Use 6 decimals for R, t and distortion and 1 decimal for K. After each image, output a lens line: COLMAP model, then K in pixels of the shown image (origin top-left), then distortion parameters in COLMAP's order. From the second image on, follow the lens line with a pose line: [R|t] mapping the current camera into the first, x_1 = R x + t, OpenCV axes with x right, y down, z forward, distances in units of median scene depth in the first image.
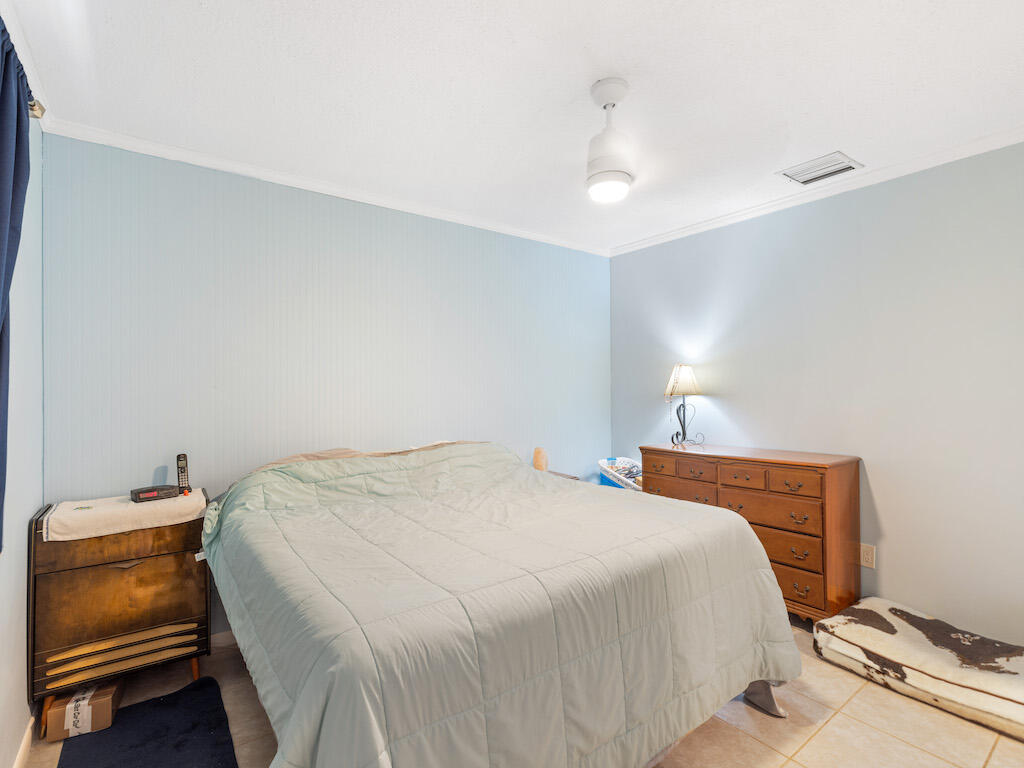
lens RADIAL K [[498.2, 0, 512.8], [0, 498.2, 385.0], [0, 0, 1]] dist [0.000171, 0.000024]
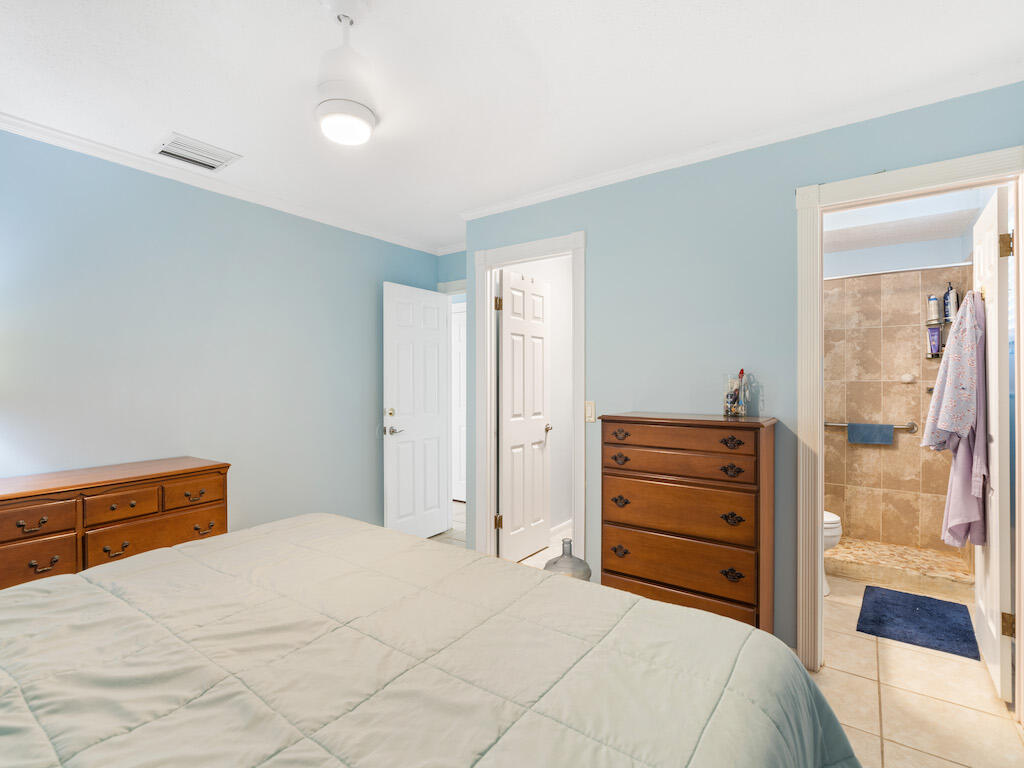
lens RADIAL K [[498.2, 0, 511.9], [0, 498.2, 382.3], [0, 0, 1]] dist [0.000171, 0.000024]
pose [[-0.304259, 0.005238, 0.952575, -0.452522], [-0.005958, 0.999955, -0.007402, 0.001682], [-0.952571, -0.007928, -0.304214, 0.705034]]
